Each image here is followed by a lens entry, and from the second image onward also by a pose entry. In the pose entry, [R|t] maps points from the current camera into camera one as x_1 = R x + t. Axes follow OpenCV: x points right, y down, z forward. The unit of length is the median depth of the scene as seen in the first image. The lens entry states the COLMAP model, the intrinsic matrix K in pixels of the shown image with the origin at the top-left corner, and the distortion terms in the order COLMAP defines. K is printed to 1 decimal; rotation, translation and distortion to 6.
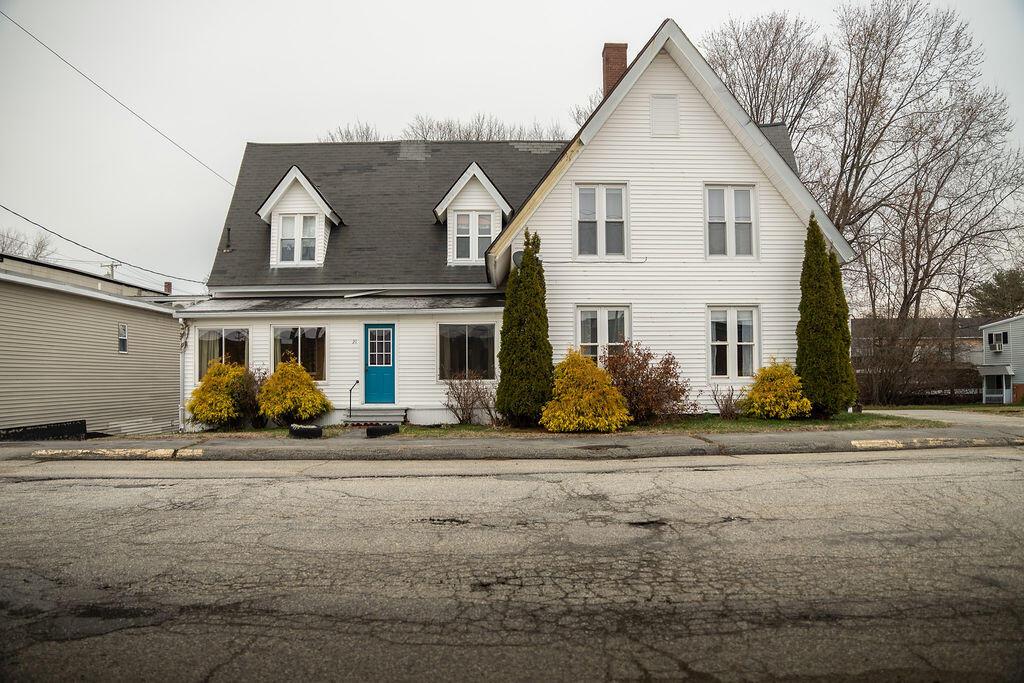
lens RADIAL K [[706.2, 0, 510.7], [0, 706.2, 354.5], [0, 0, 1]] dist [-0.076661, 0.000847]
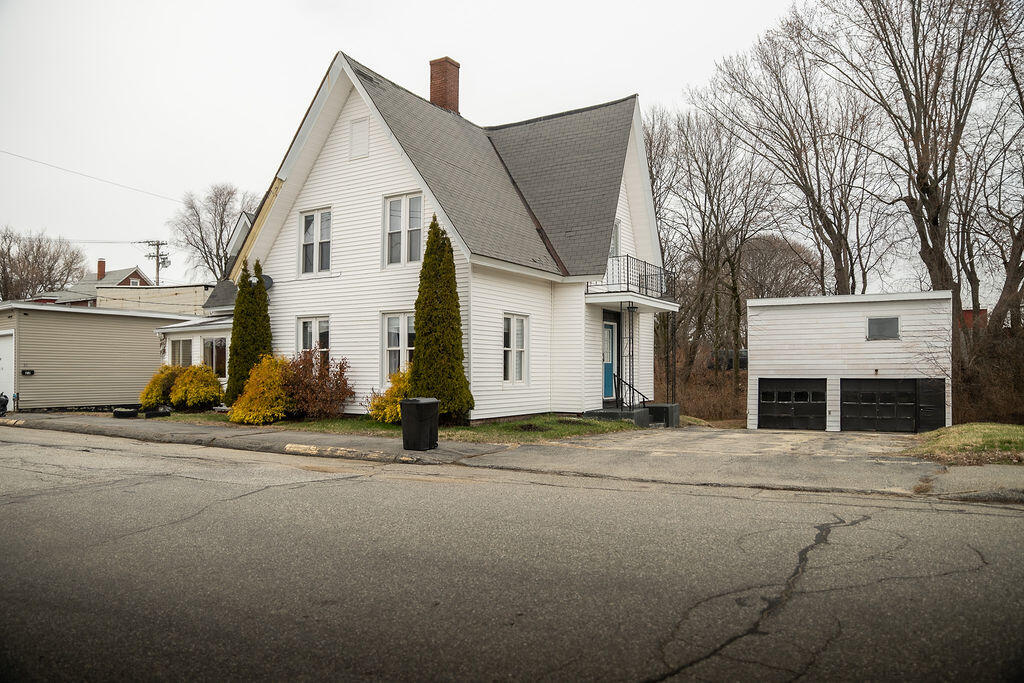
lens RADIAL K [[706.2, 0, 510.7], [0, 706.2, 354.5], [0, 0, 1]] dist [-0.076661, 0.000847]
pose [[0.828696, 0.000250, -0.559699, 0.933847], [-0.000250, 1.000000, 0.000076, -0.007345], [0.559699, 0.000077, 0.828696, 0.212304]]
